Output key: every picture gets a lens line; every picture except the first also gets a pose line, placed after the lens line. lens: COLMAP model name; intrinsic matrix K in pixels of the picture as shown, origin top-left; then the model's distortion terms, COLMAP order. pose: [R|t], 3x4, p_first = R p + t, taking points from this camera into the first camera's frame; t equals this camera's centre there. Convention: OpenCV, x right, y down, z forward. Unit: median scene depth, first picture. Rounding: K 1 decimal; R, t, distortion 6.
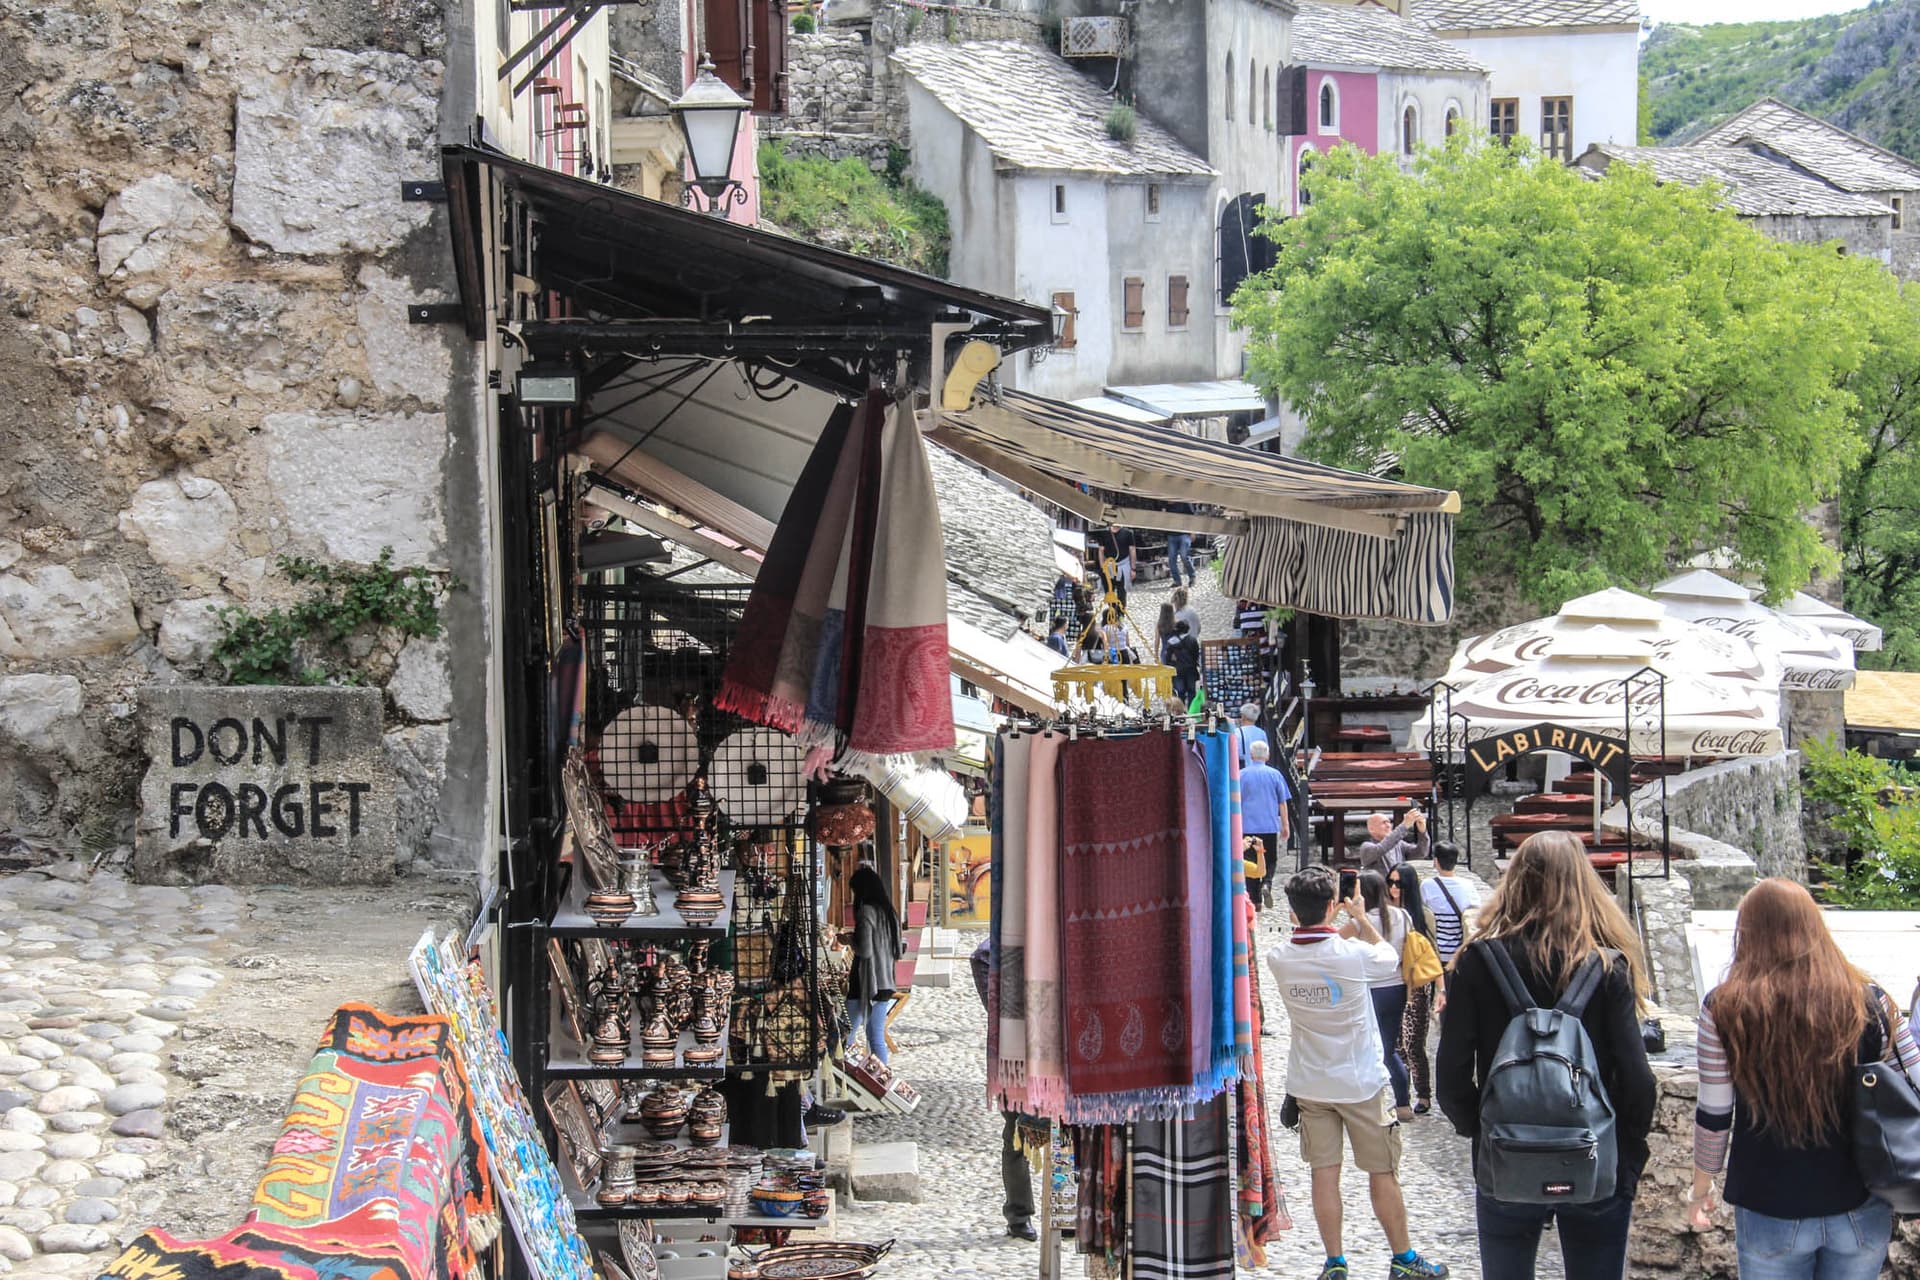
lens RADIAL K [[4441.4, 0, 1016.4], [0, 4441.4, 686.4], [0, 0, 1]] dist [0.463438, 0.877596]
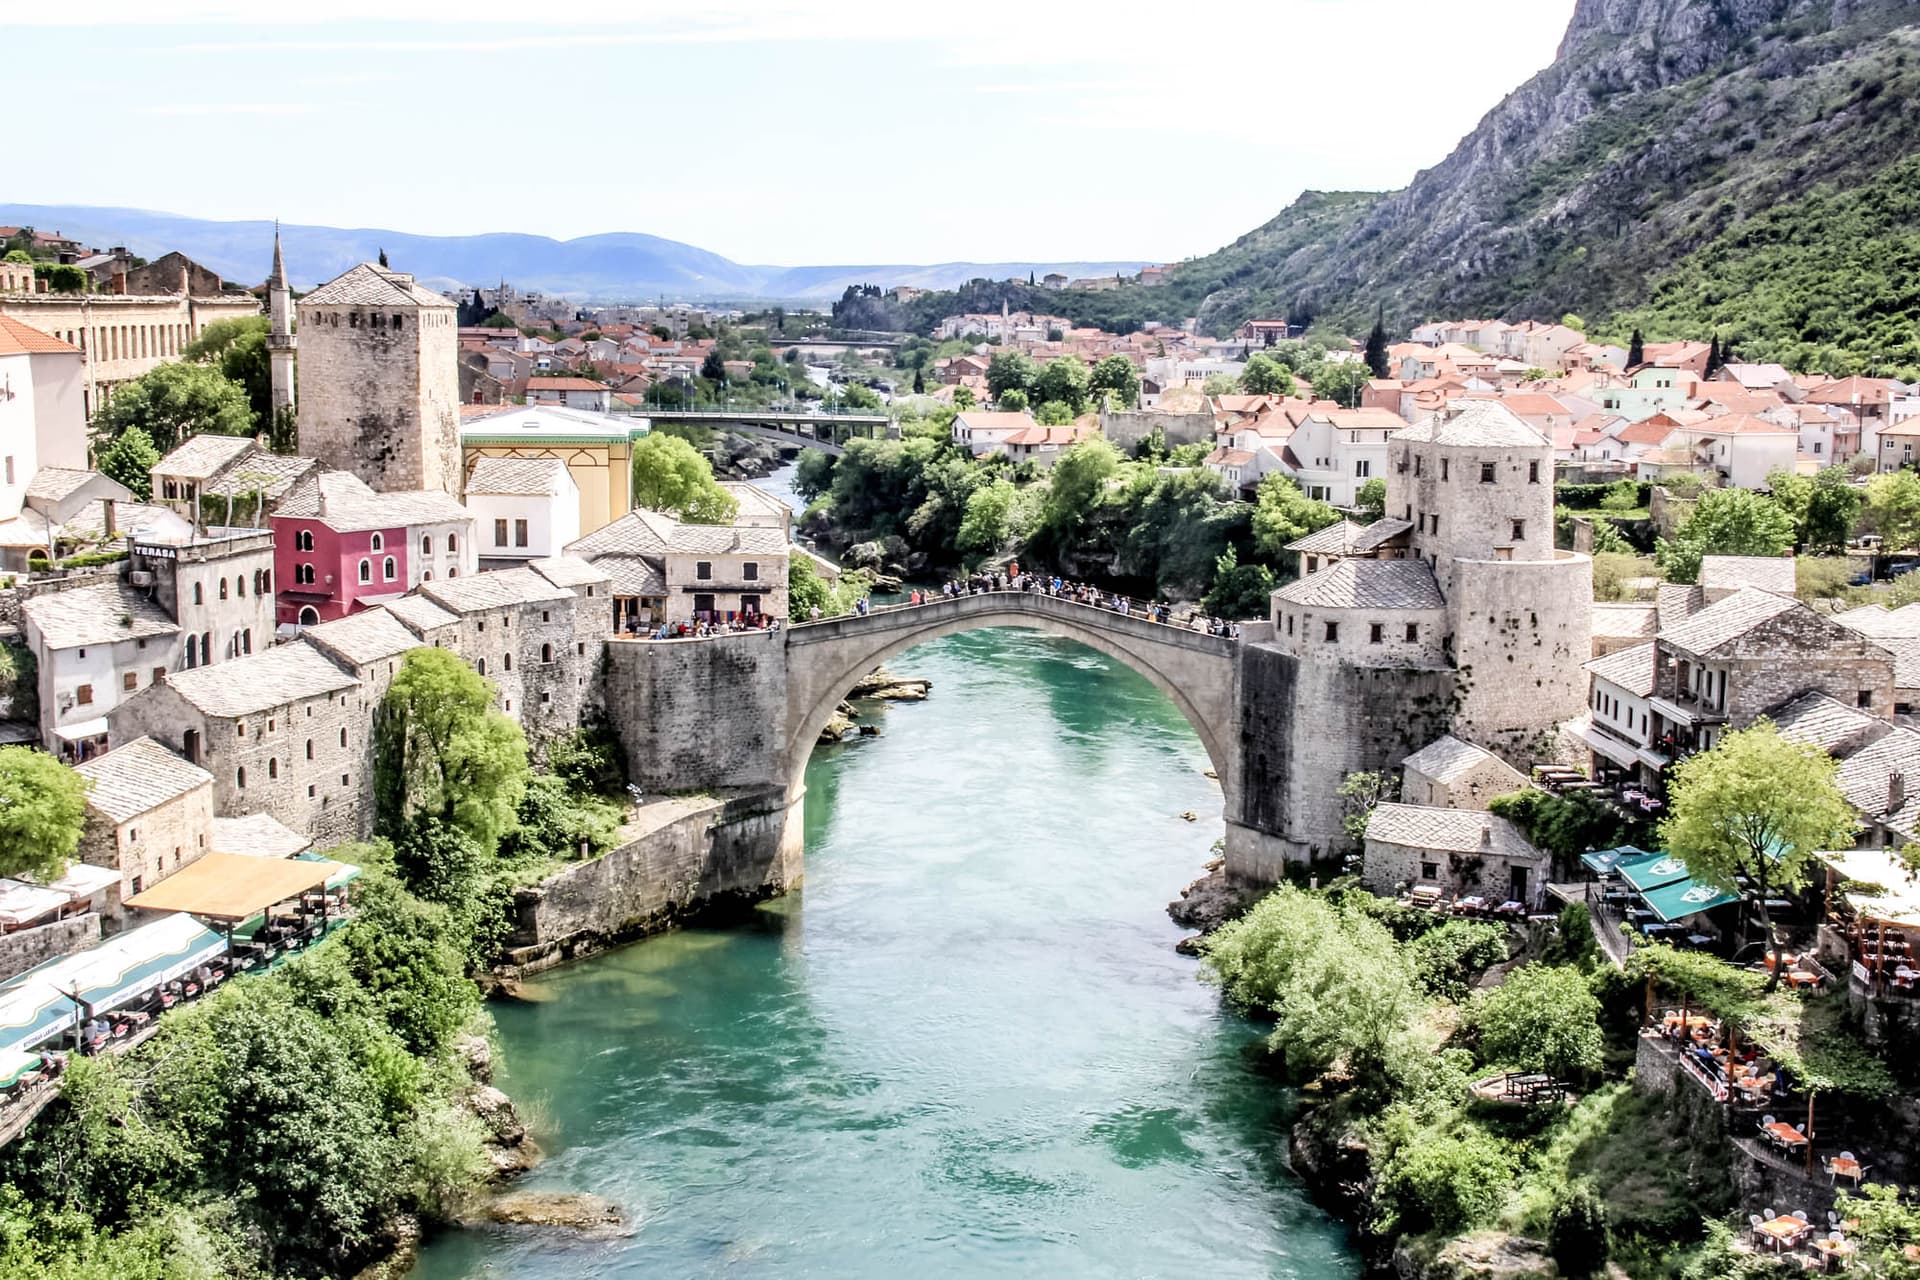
lens RADIAL K [[2358.6, 0, 983.2], [0, 2358.6, 645.7], [0, 0, 1]] dist [-0.032848, 0.407097]
pose [[0.999150, 0.035712, -0.020609, 0.898103], [-0.034313, 0.997316, 0.064675, -0.335864], [0.022864, -0.063913, 0.997694, -0.746555]]
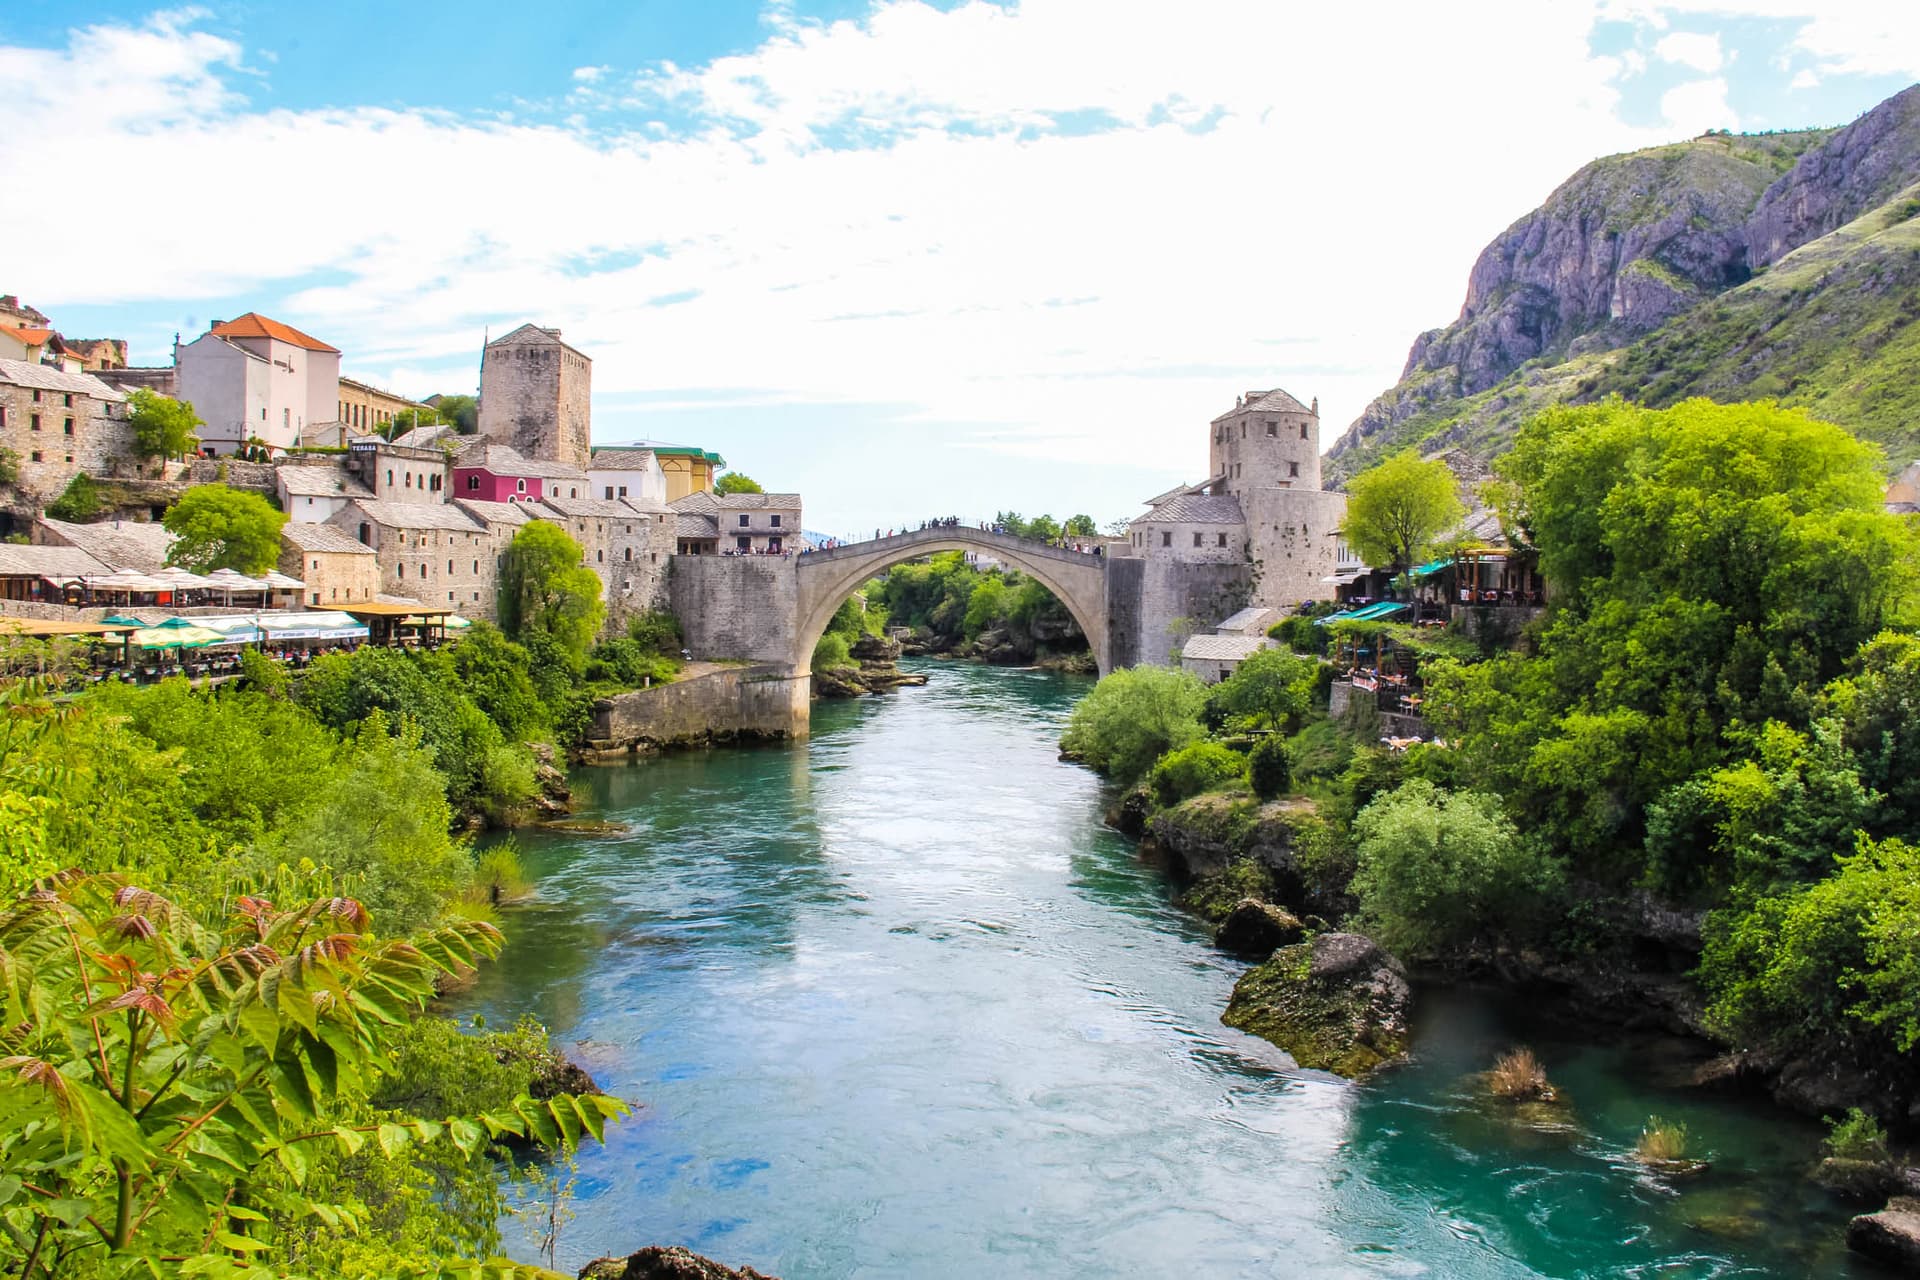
lens RADIAL K [[1626.8, 0, 981.3], [0, 1626.8, 642.9], [0, 0, 1]] dist [-0.188654, 0.160741]
pose [[0.997854, 0.039412, -0.052287, 1.078057], [-0.041451, 0.998398, -0.038505, 0.087797], [0.050686, 0.040590, 0.997889, -0.722185]]
